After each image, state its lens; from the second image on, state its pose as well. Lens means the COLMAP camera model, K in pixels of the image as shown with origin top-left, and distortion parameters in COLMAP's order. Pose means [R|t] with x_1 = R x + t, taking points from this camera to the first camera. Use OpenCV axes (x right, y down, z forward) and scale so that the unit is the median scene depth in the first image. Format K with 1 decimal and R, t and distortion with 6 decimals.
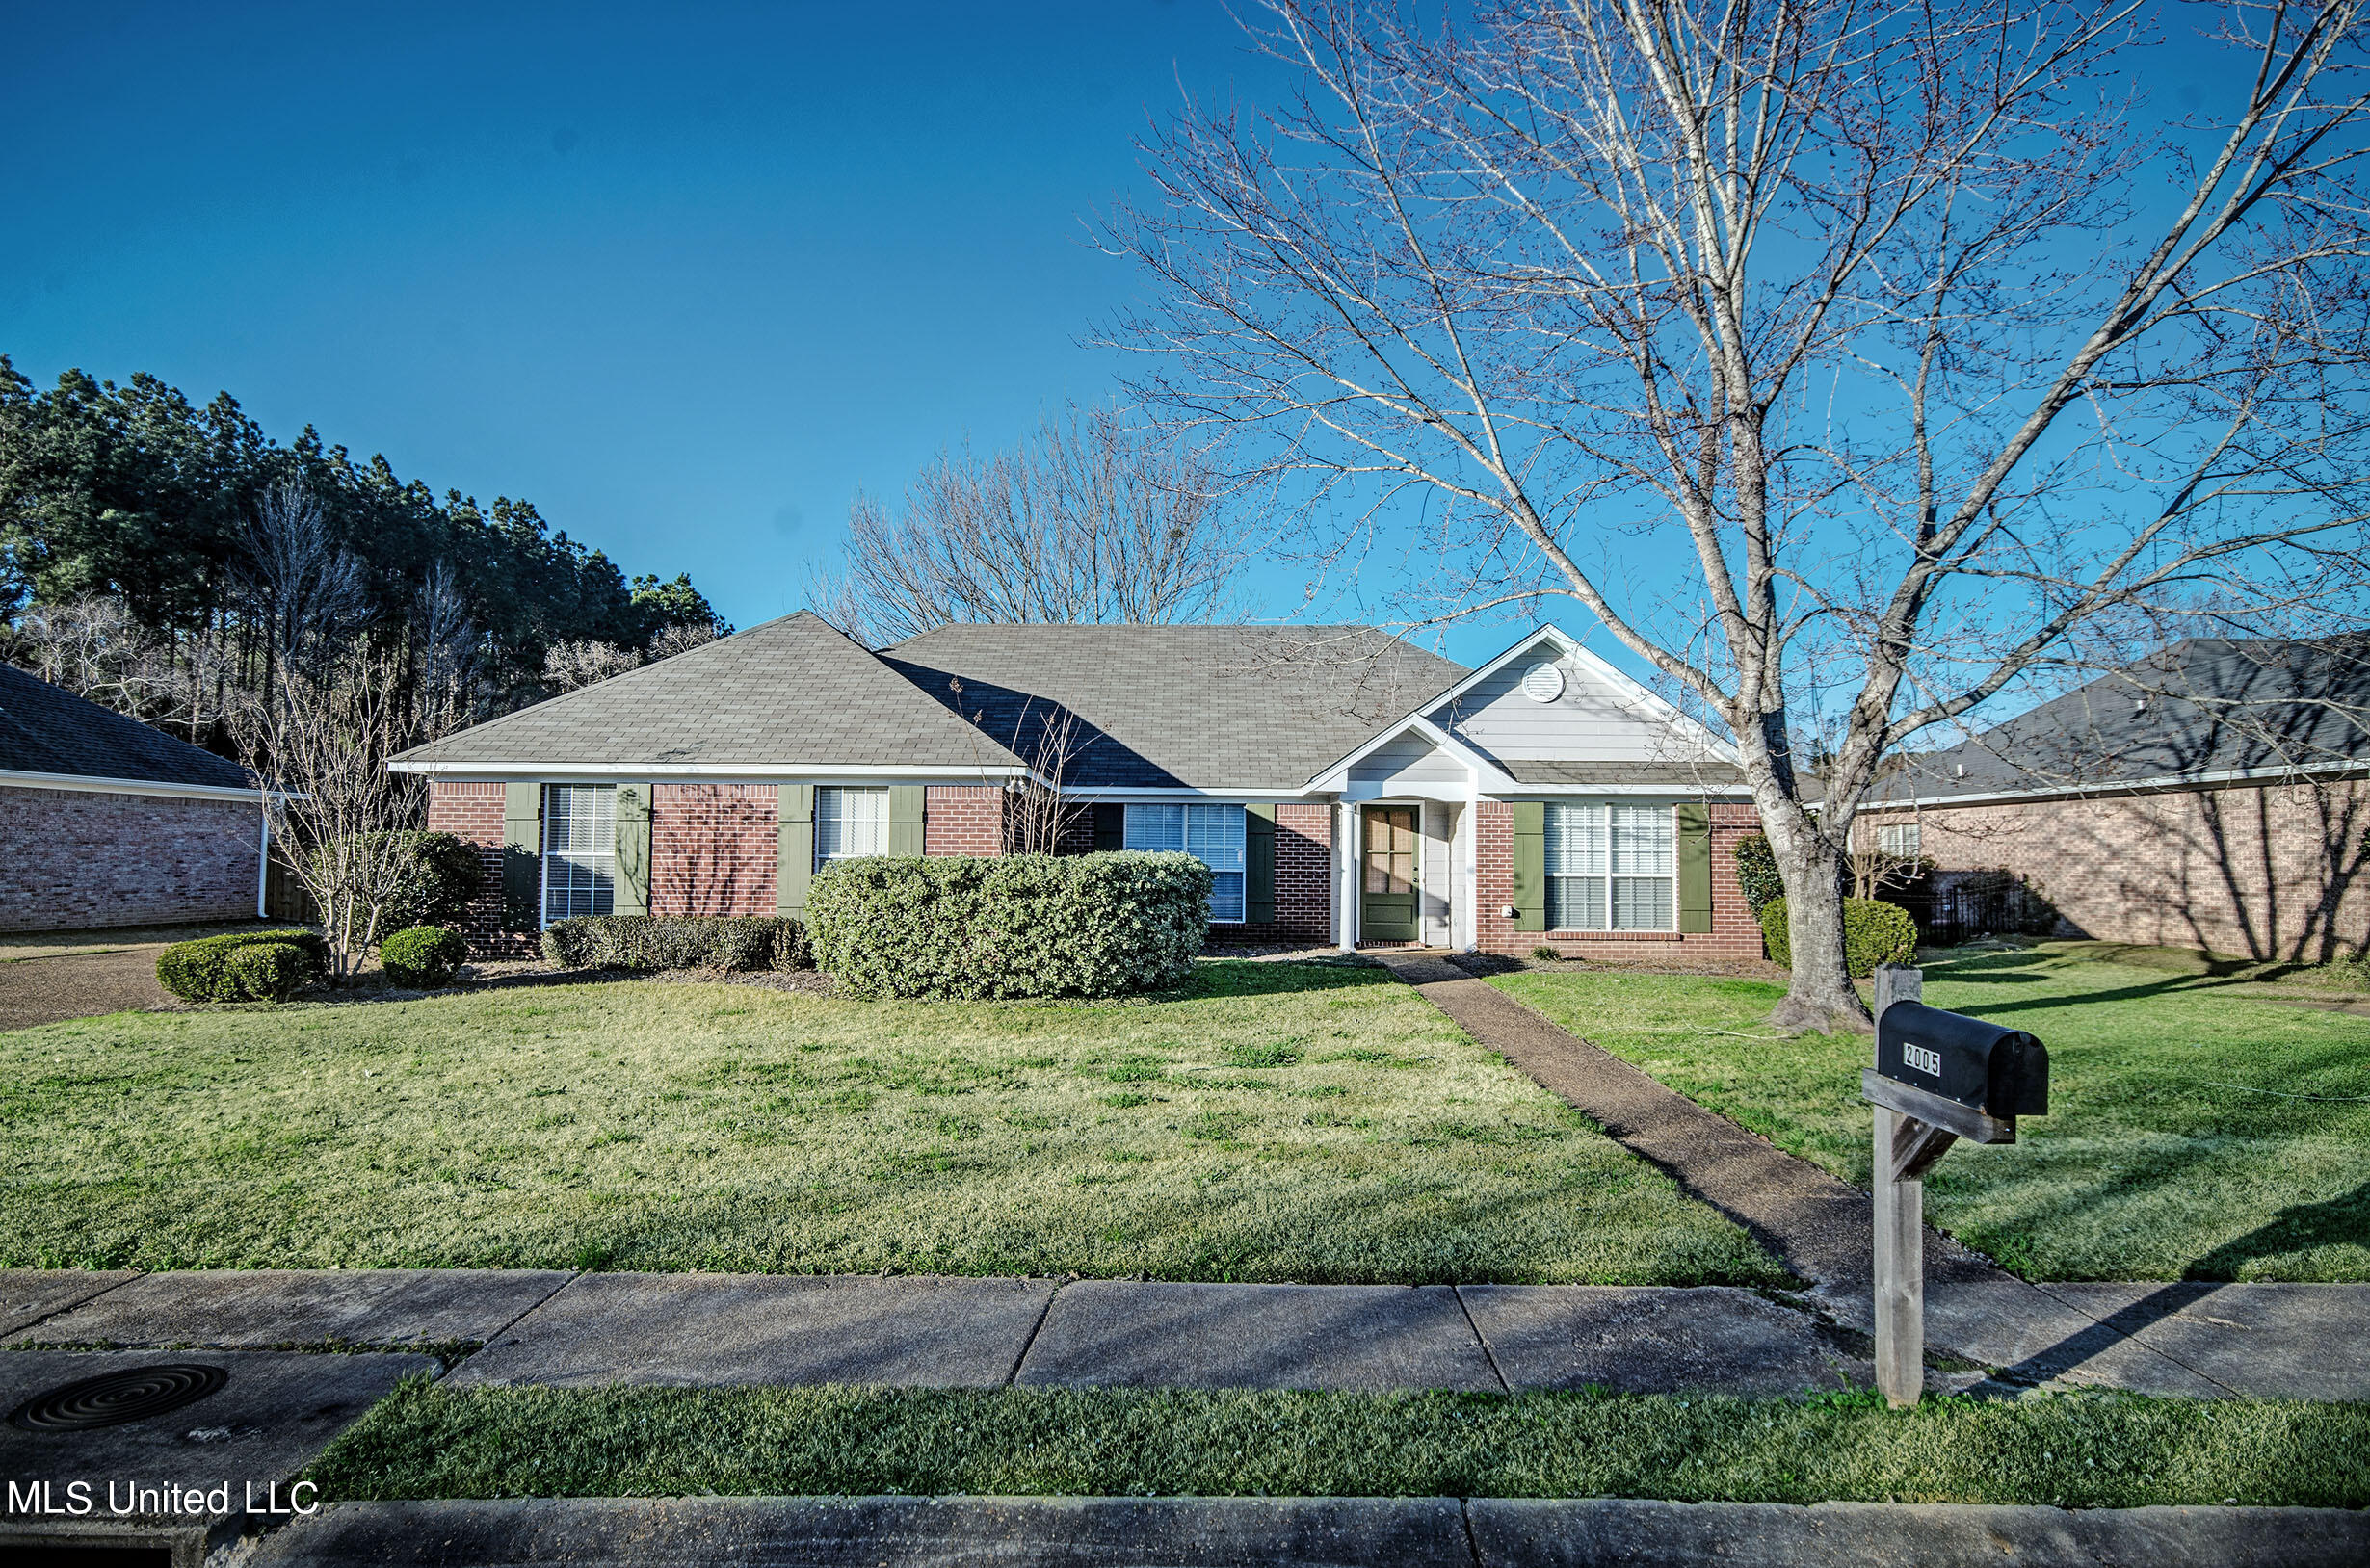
lens RADIAL K [[1208.7, 0, 1185.0], [0, 1208.7, 784.0], [0, 0, 1]] dist [0.019747, 0.000739]
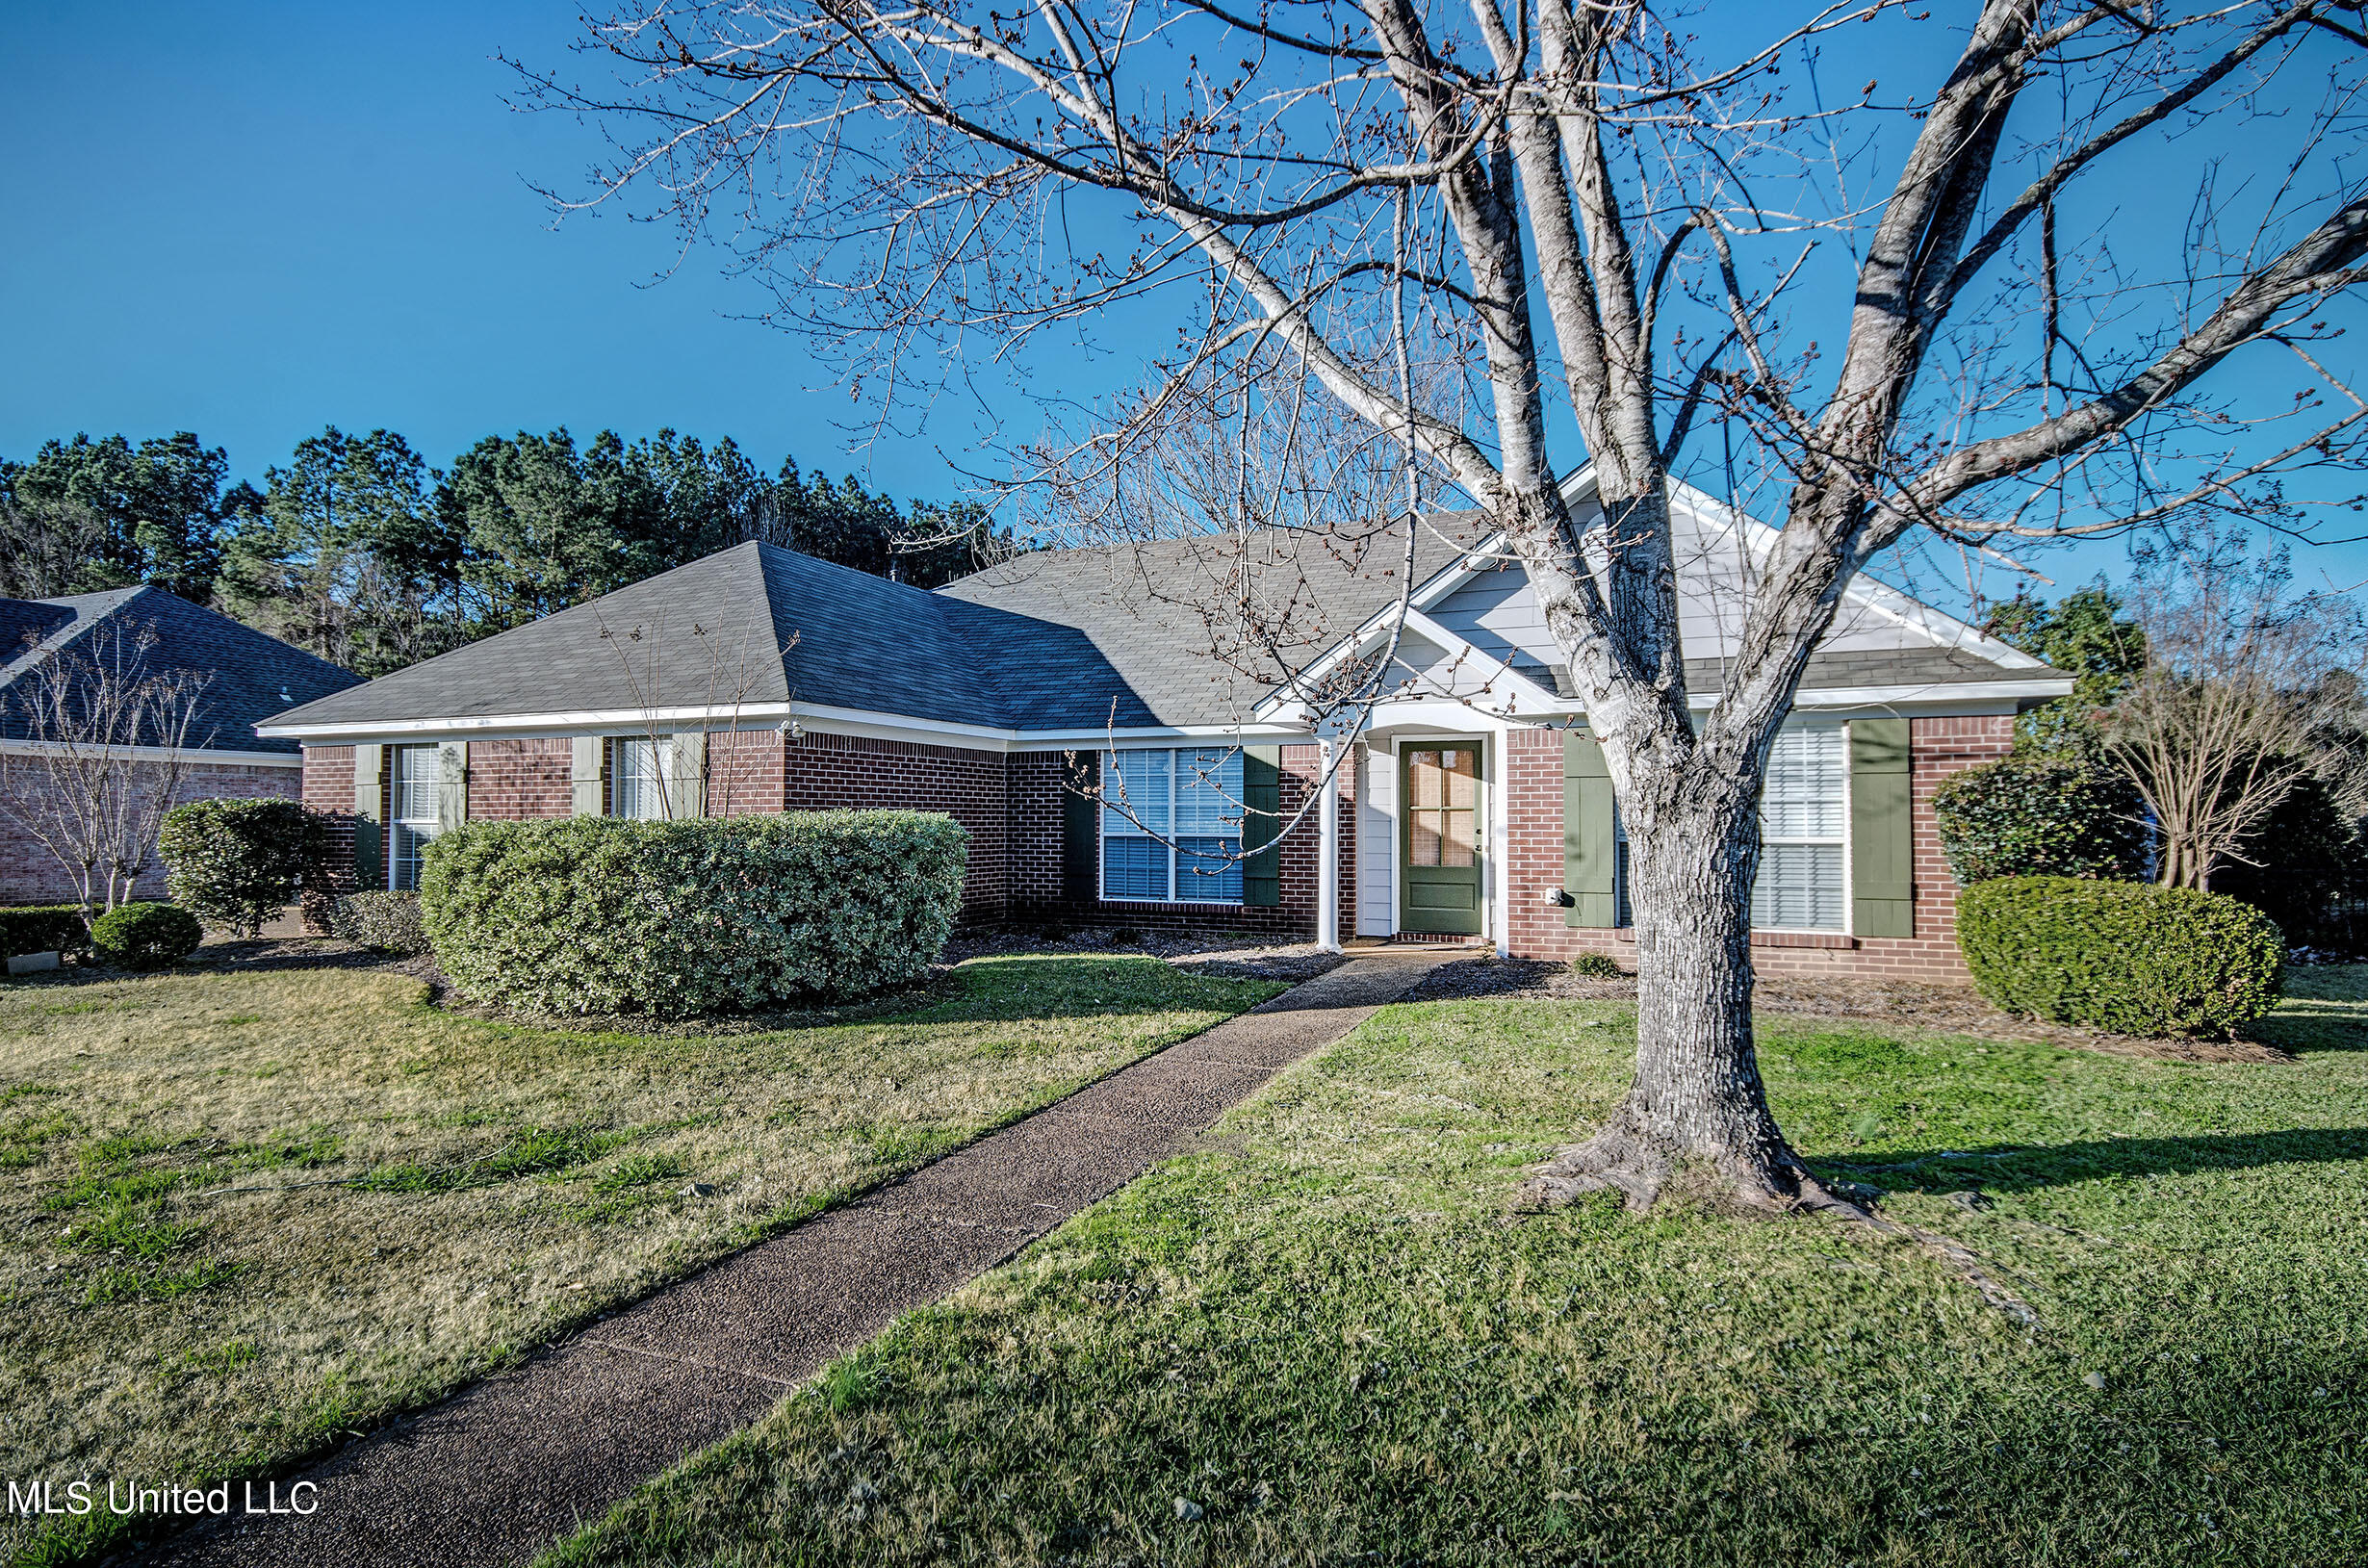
lens RADIAL K [[1207.8, 0, 1184.0], [0, 1207.8, 784.0], [0, 0, 1]] dist [0.019747, 0.000739]
pose [[0.927748, -0.020940, -0.372619, 0.324155], [0.032320, 0.999182, 0.024320, 0.023066], [0.371805, -0.034606, 0.927666, 0.323996]]
